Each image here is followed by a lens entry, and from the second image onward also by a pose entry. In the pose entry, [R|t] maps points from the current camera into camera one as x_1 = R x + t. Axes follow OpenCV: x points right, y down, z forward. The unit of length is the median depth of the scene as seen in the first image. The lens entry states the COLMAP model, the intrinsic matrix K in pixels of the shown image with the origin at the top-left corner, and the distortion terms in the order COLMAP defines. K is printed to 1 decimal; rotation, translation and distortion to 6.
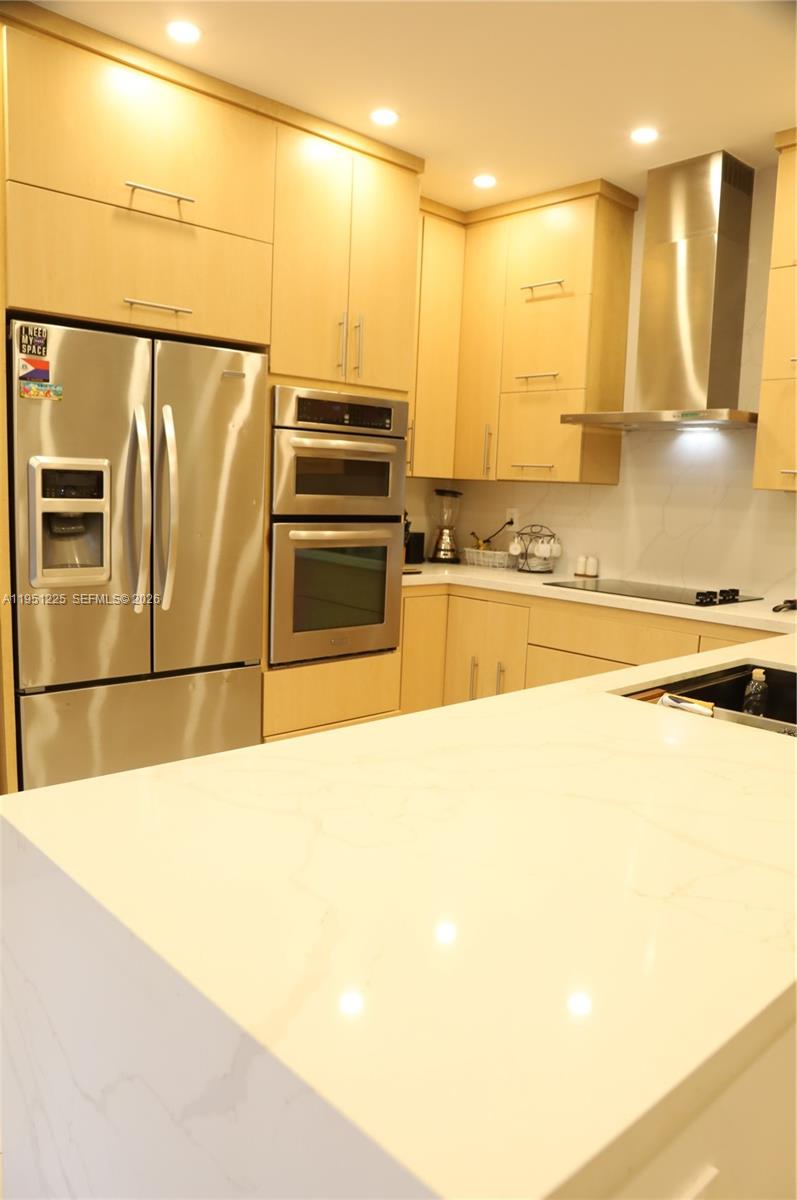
lens RADIAL K [[871.1, 0, 402.1], [0, 871.1, 615.5], [0, 0, 1]] dist [-0.121389, 0.094355]
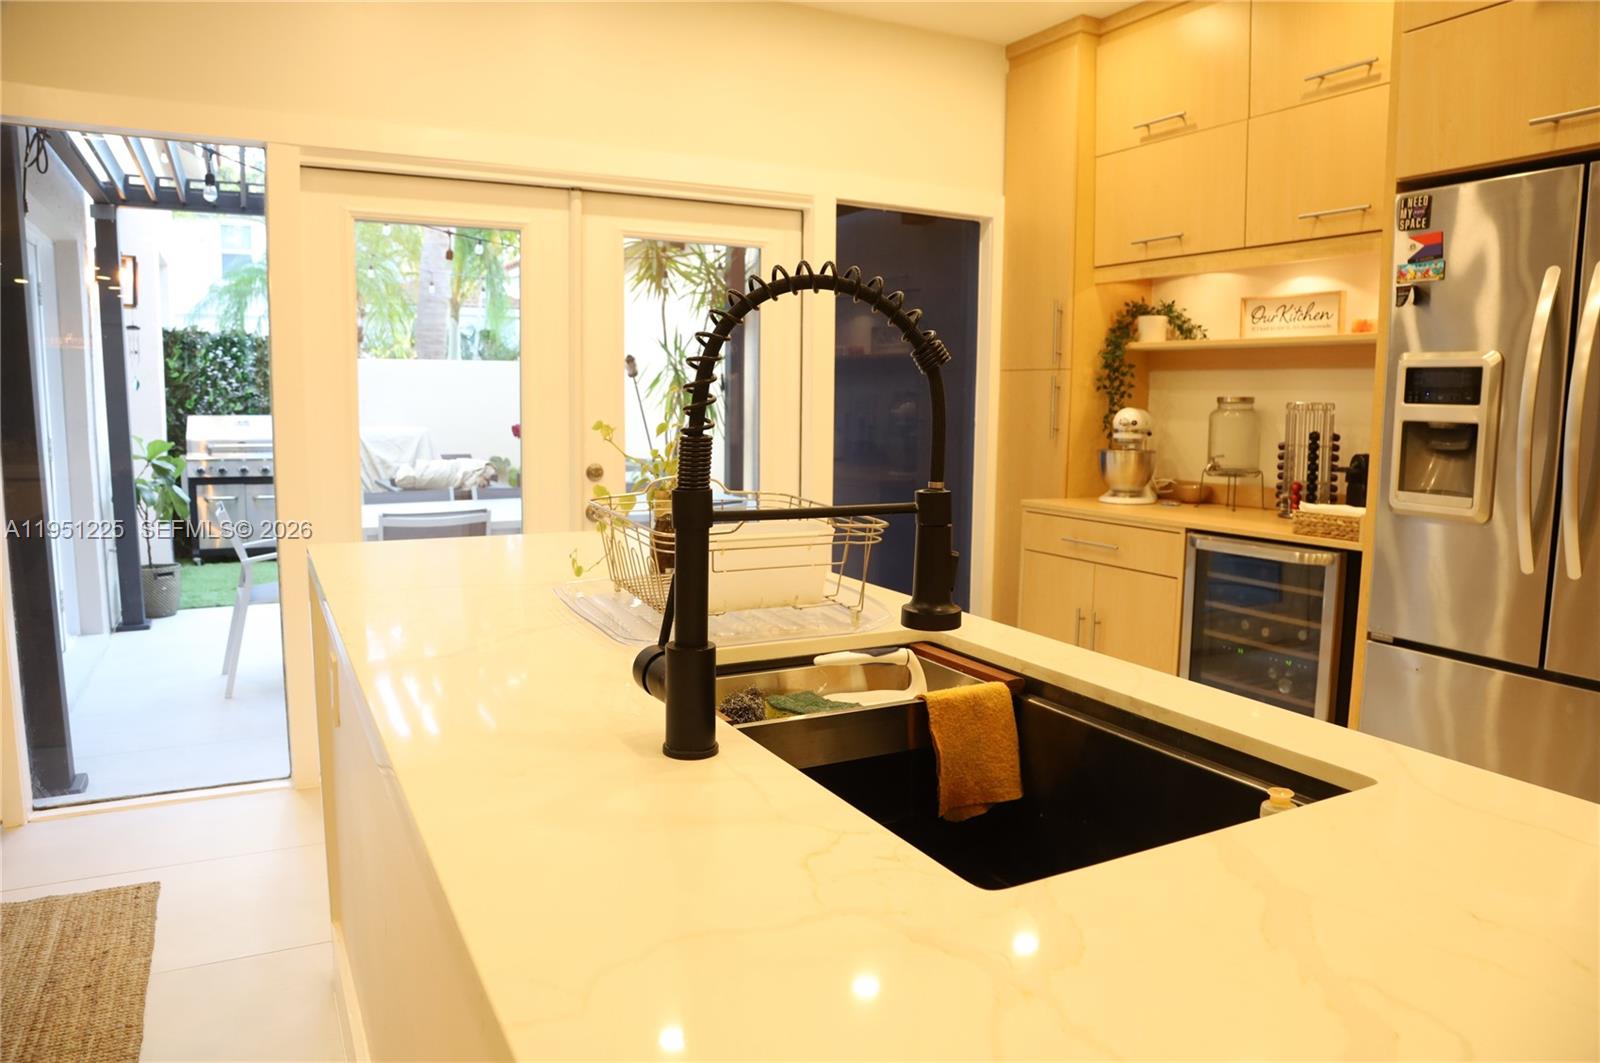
lens RADIAL K [[1074.4, 0, 800.0], [0, 1074.4, 531.5], [0, 0, 1]] dist [-0.129555, 0.070467]
pose [[-0.267750, 0.077920, -0.960332, 0.542842], [-0.163495, 0.978595, 0.124986, -0.037372], [0.949515, 0.190475, -0.249279, 0.569126]]
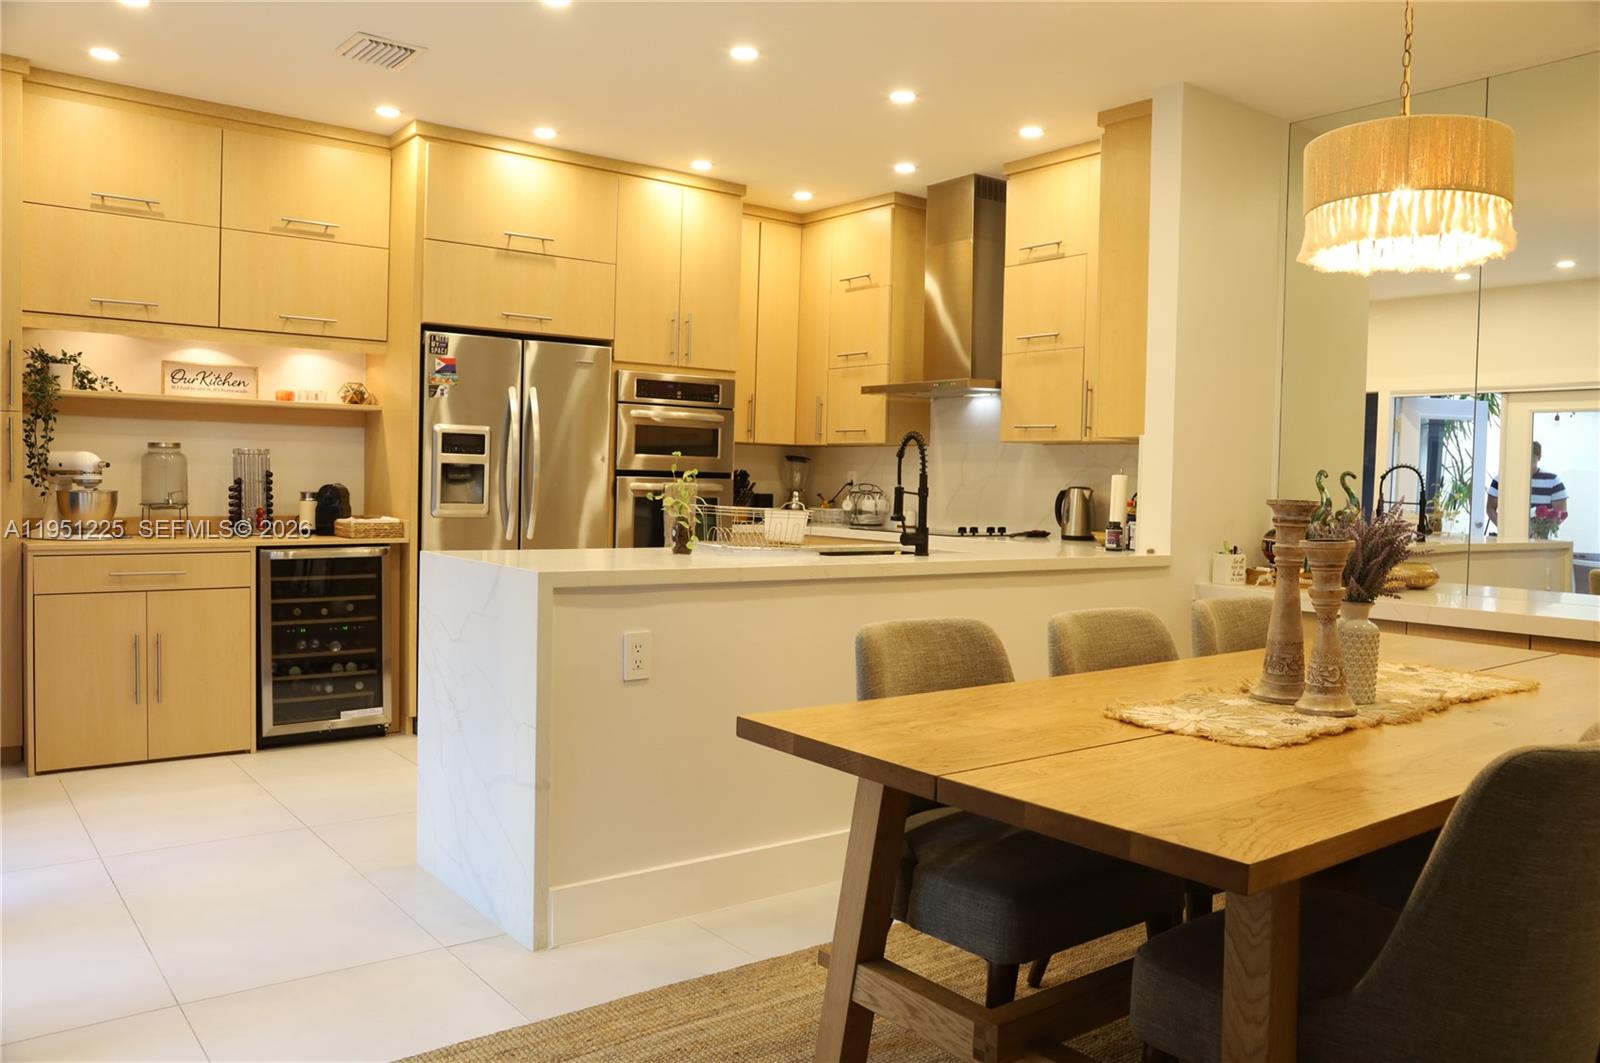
lens RADIAL K [[1208.0, 0, 800.7], [0, 1208.0, 520.0], [0, 0, 1]] dist [-0.099359, 0.092232]
pose [[0.994895, -0.010471, -0.100373, 0.292160], [-0.001441, 0.993027, -0.117876, 0.162897], [0.100908, 0.117419, 0.987943, -0.704195]]
